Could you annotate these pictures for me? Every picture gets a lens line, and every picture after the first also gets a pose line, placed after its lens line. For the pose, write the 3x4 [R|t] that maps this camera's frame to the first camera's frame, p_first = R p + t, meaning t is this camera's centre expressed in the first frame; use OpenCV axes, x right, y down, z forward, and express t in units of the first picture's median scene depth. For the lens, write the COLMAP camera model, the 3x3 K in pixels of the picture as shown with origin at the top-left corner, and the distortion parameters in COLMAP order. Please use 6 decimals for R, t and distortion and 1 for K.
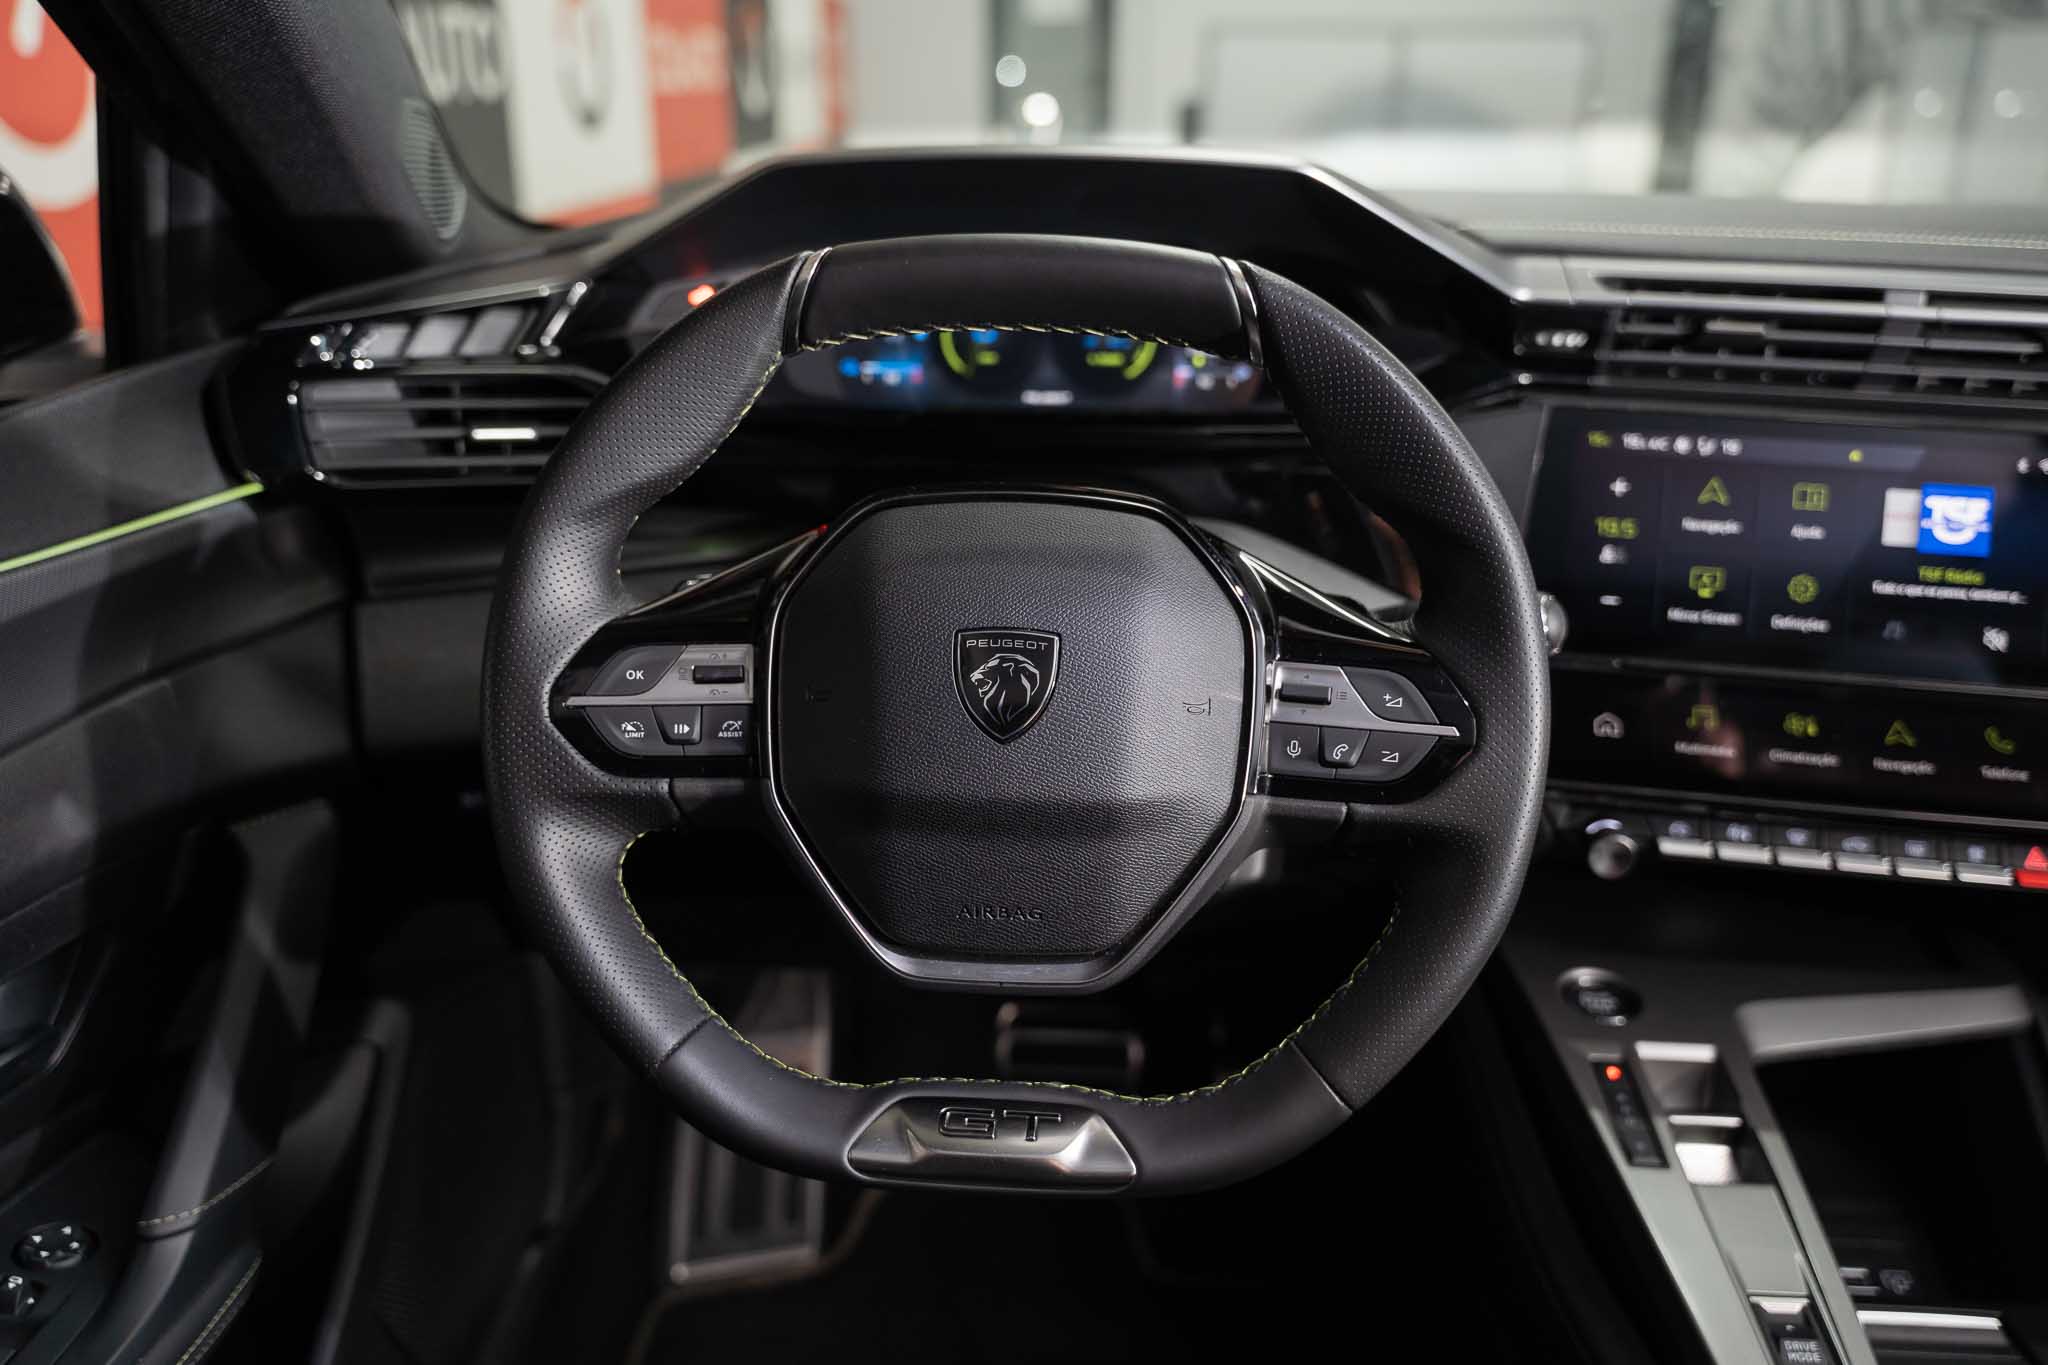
lens RADIAL K [[1563.7, 0, 1024.0], [0, 1563.7, 682.5], [0, 0, 1]] dist [0.021985, -0.034171]
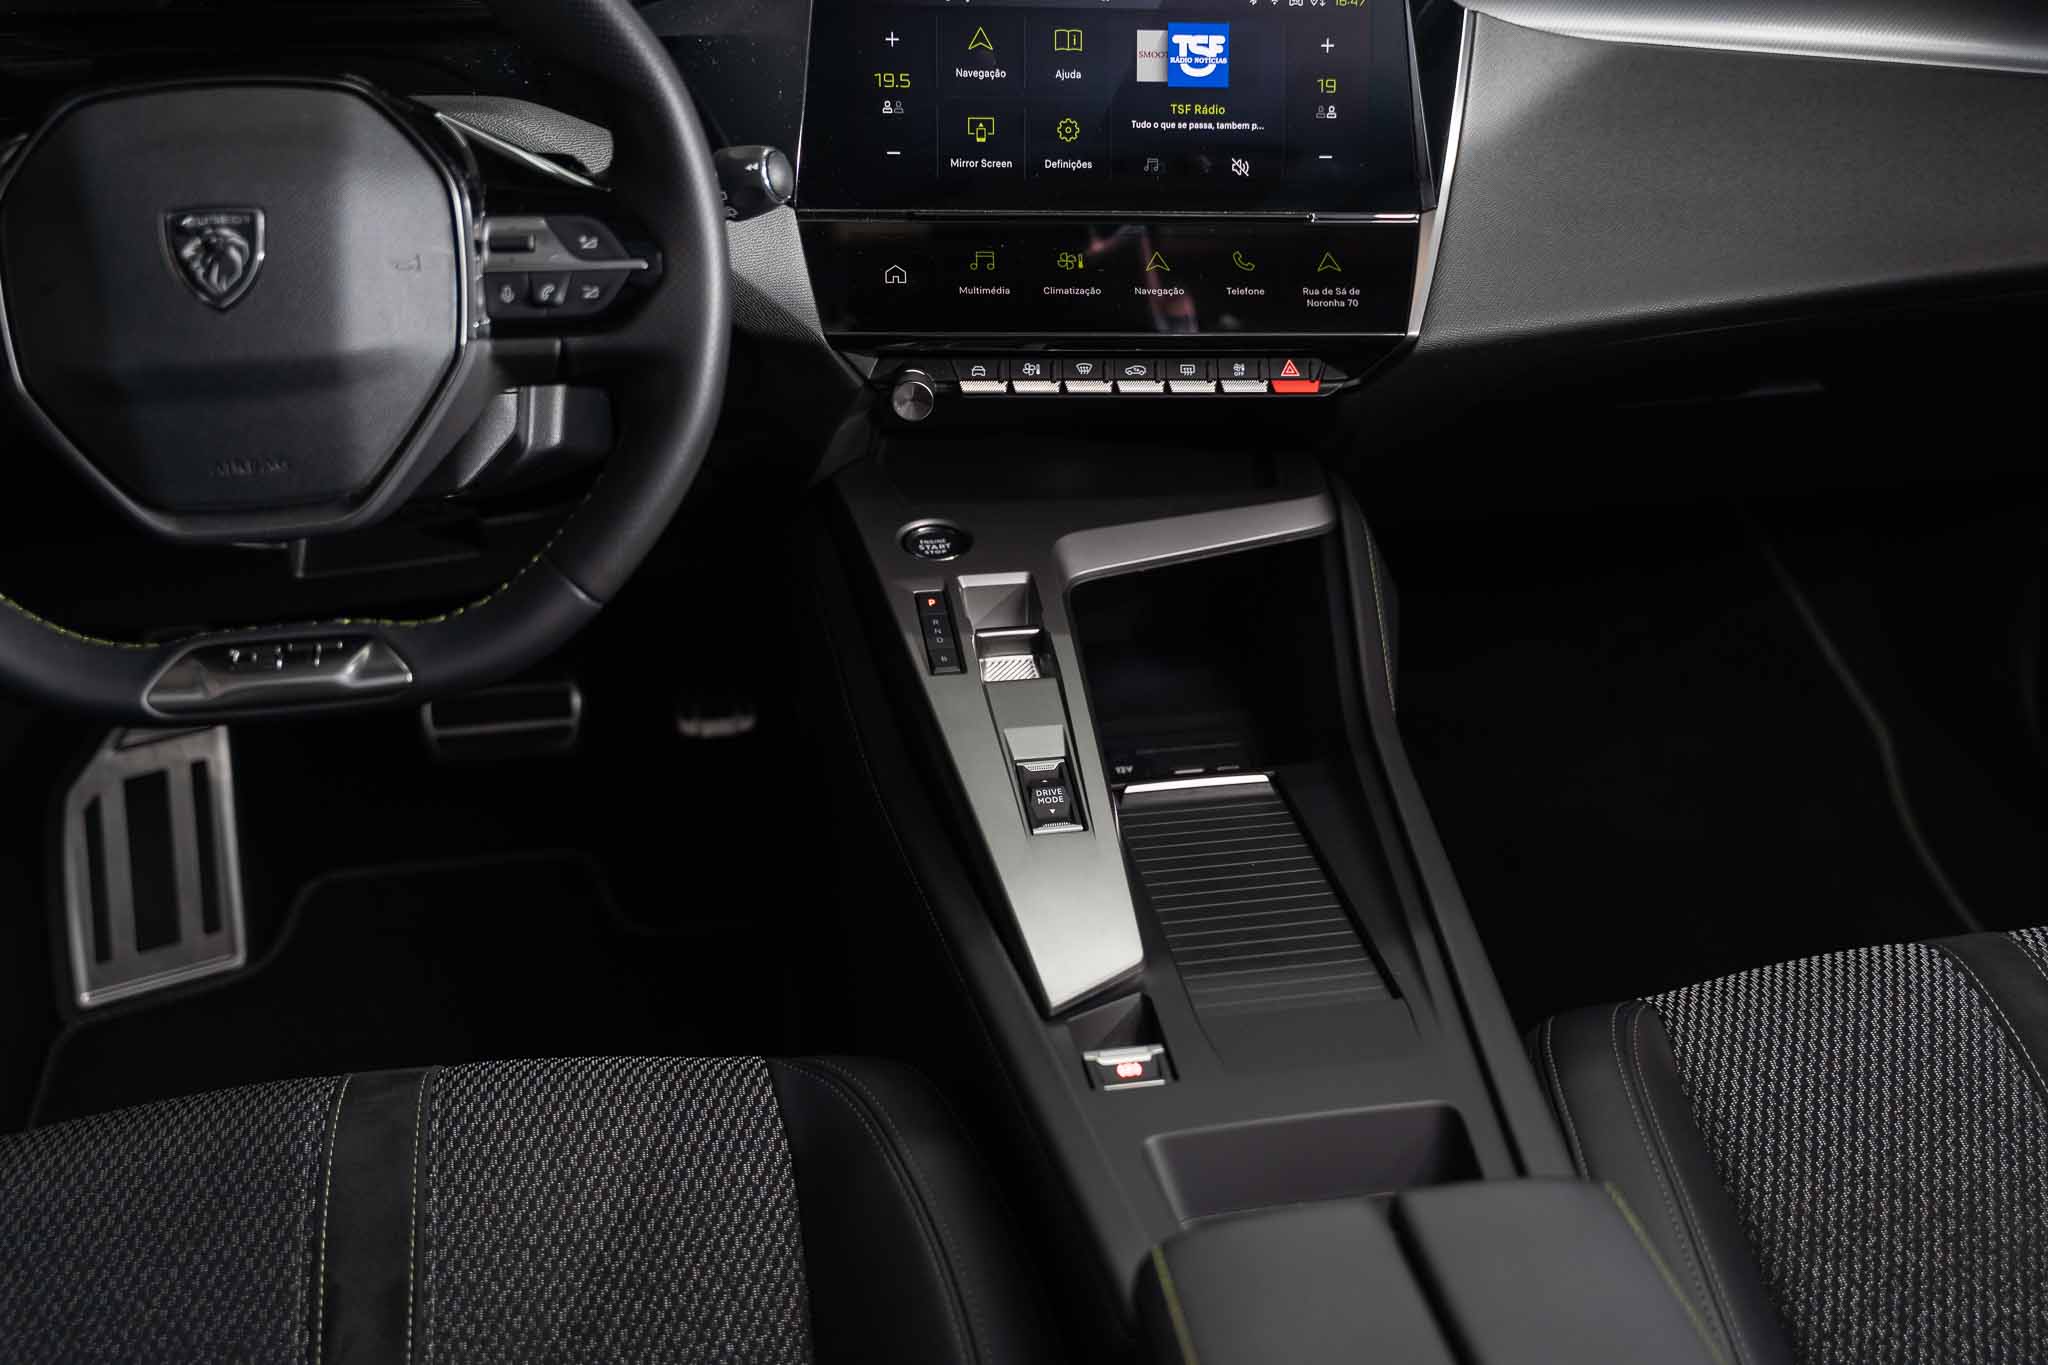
lens RADIAL K [[2149.2, 0, 1068.8], [0, 2149.2, 685.4], [0, 0, 1]] dist [0.003527, -0.031210]
pose [[0.973619, -0.112687, 0.198415, 0.169166], [0.079139, 0.982336, 0.169569, 0.062304], [-0.214018, -0.149393, 0.965338, -0.453480]]
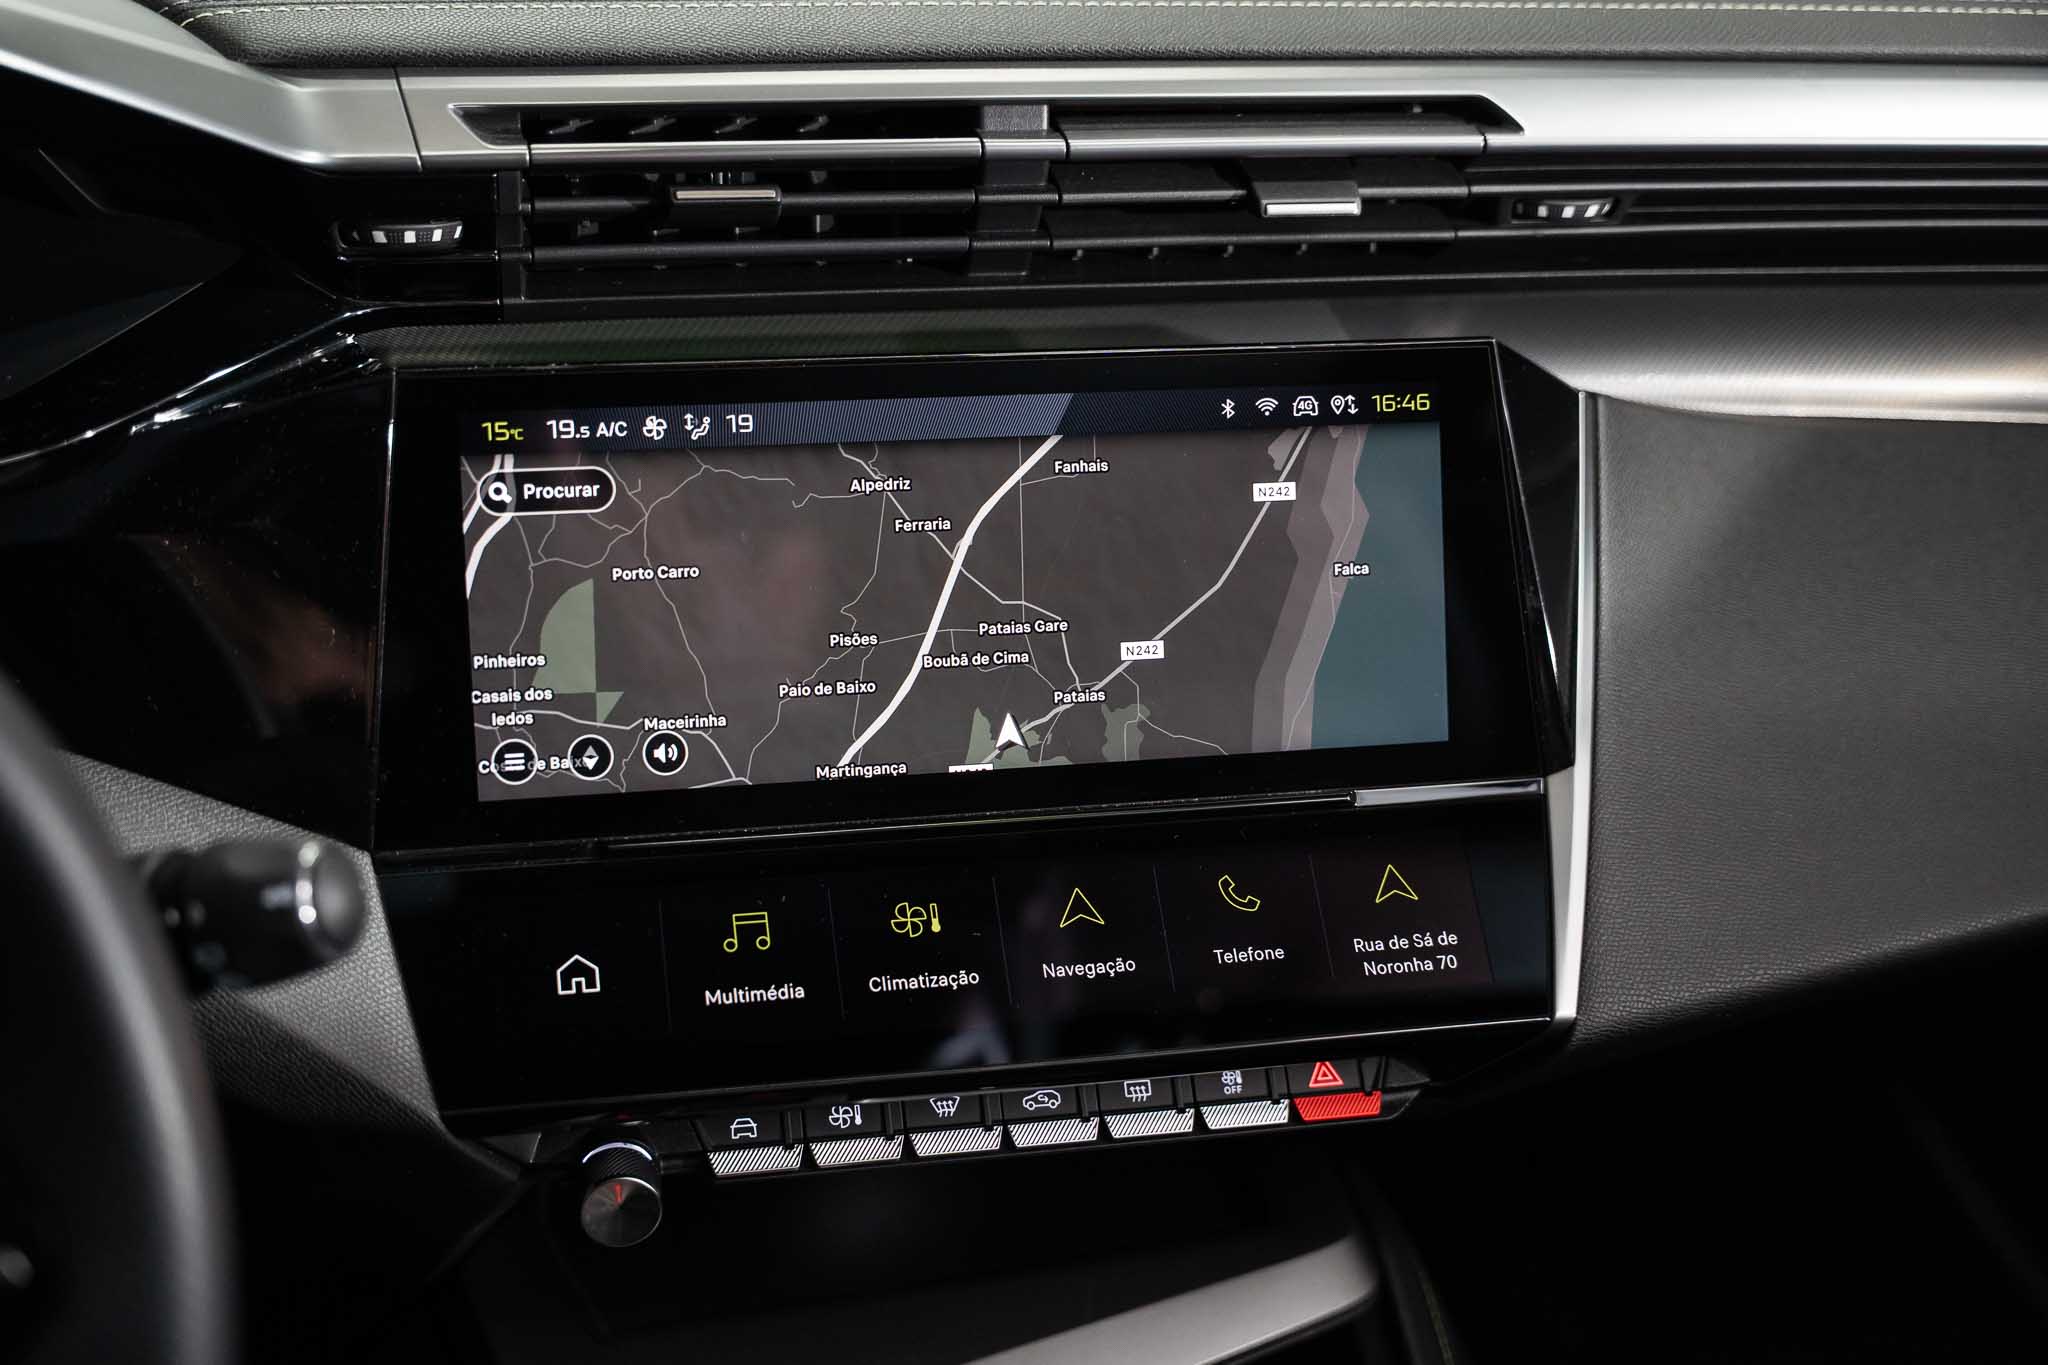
lens RADIAL K [[2515.4, 0, 967.5], [0, 2515.4, 689.4], [0, 0, 1]] dist [-0.000271, 0.017201]
pose [[0.939810, -0.141526, 0.311010, 0.245294], [0.119187, 0.988803, 0.089797, -0.129697], [-0.320236, -0.047324, 0.946155, 0.156308]]
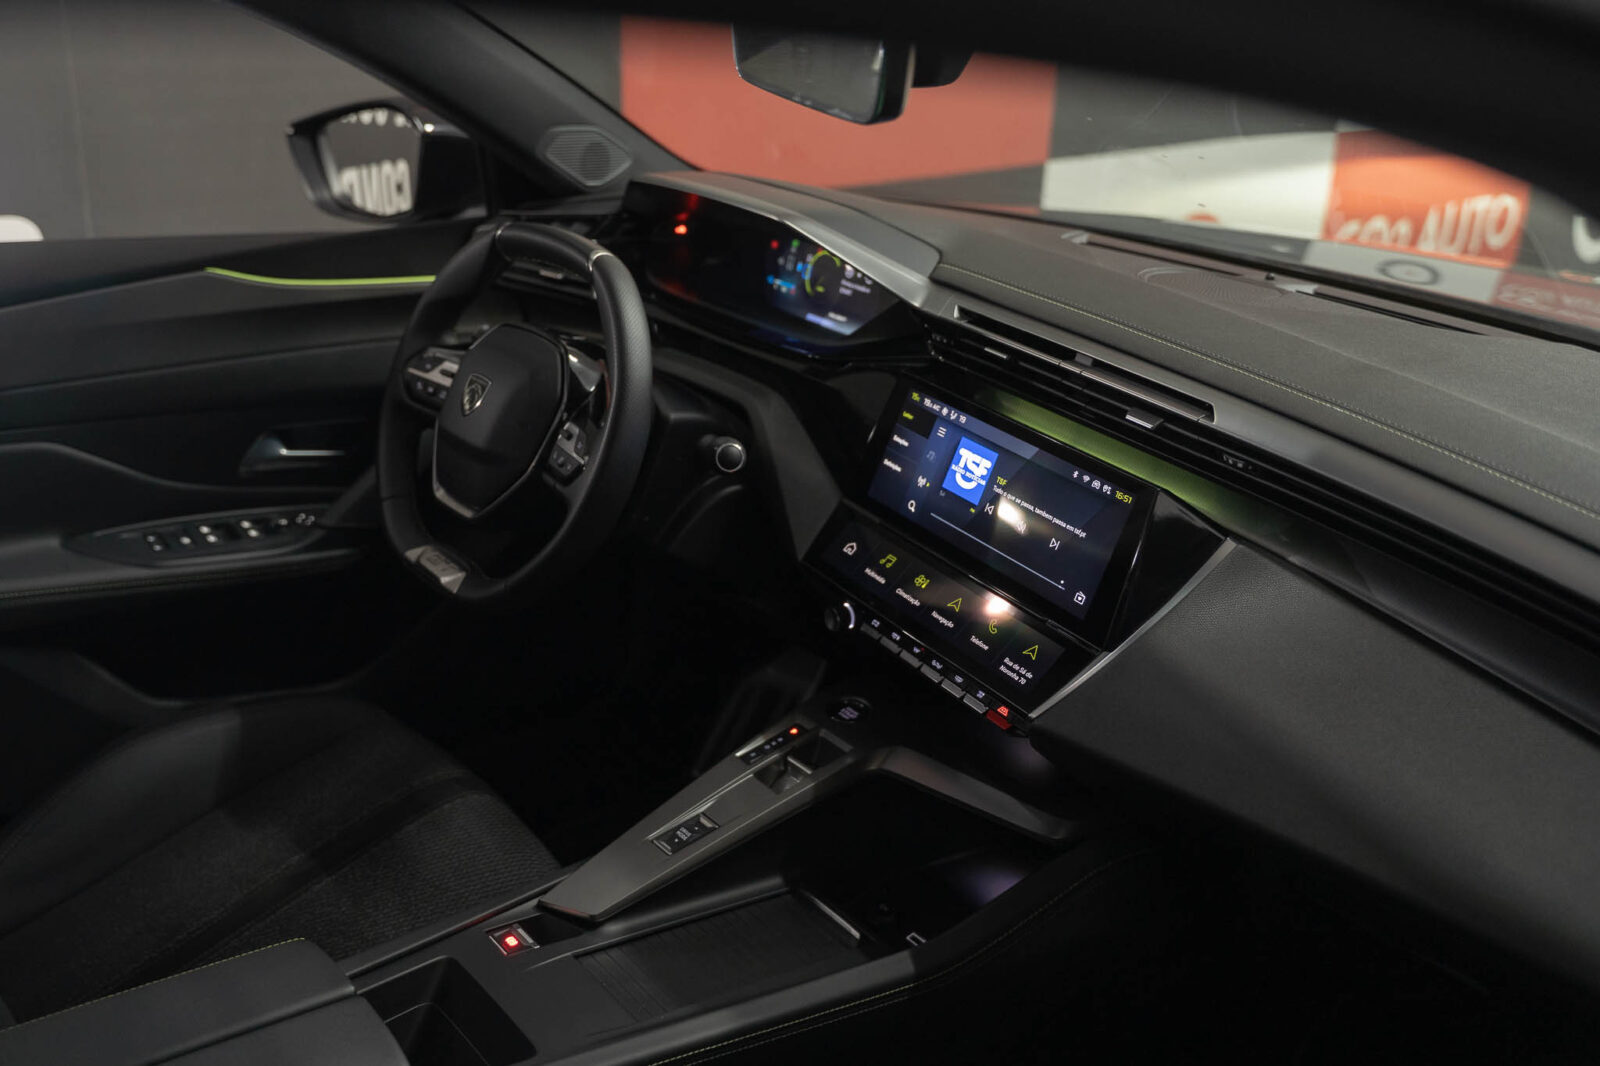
lens RADIAL K [[1556.1, 0, 737.5], [0, 1556.1, 500.2], [0, 0, 1]] dist [0.003733, 0.003157]
pose [[0.644589, 0.293447, -0.705970, 1.525521], [-0.307785, 0.944873, 0.111727, -0.182874], [0.699839, 0.145269, 0.699373, -0.337089]]
